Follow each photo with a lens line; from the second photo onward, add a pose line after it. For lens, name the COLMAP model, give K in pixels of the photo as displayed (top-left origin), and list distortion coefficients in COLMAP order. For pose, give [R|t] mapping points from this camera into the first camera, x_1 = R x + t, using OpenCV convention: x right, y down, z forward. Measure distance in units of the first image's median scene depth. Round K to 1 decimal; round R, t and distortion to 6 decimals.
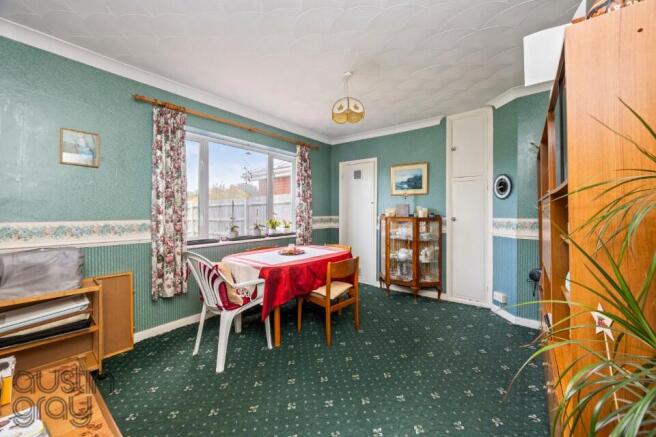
lens RADIAL K [[252.1, 0, 330.2], [0, 252.1, 211.9], [0, 0, 1]] dist [-0.003753, 0.000001]
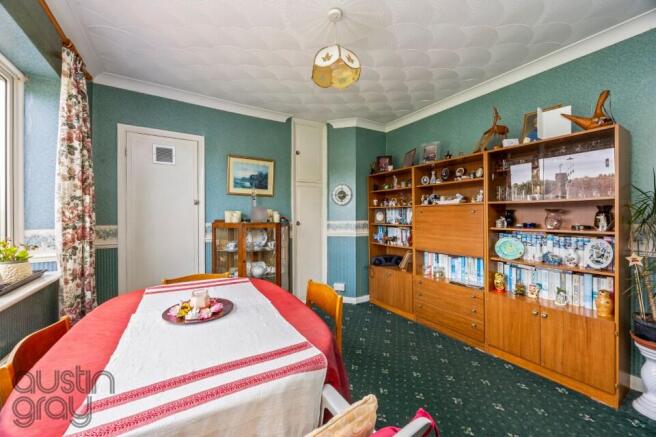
lens RADIAL K [[252.1, 0, 328.6], [0, 252.1, 215.9], [0, 0, 1]] dist [-0.003753, 0.000001]
pose [[0.355725, -0.001310, 0.934590, -0.377269], [0.007326, 0.999972, -0.001387, 0.002065], [-0.934562, 0.007340, 0.355725, 0.505424]]
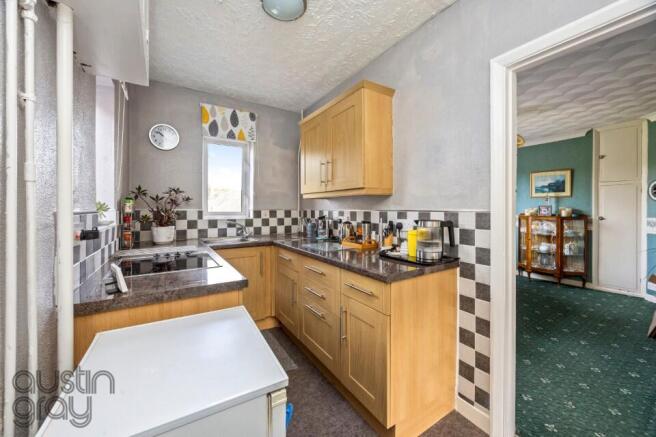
lens RADIAL K [[252.1, 0, 327.5], [0, 252.1, 210.0], [0, 0, 1]] dist [-0.003753, 0.000001]
pose [[0.944918, 0.004940, -0.327271, -0.295068], [-0.004841, 0.999988, 0.001117, -0.004229], [0.327273, 0.000529, 0.944930, -0.459100]]
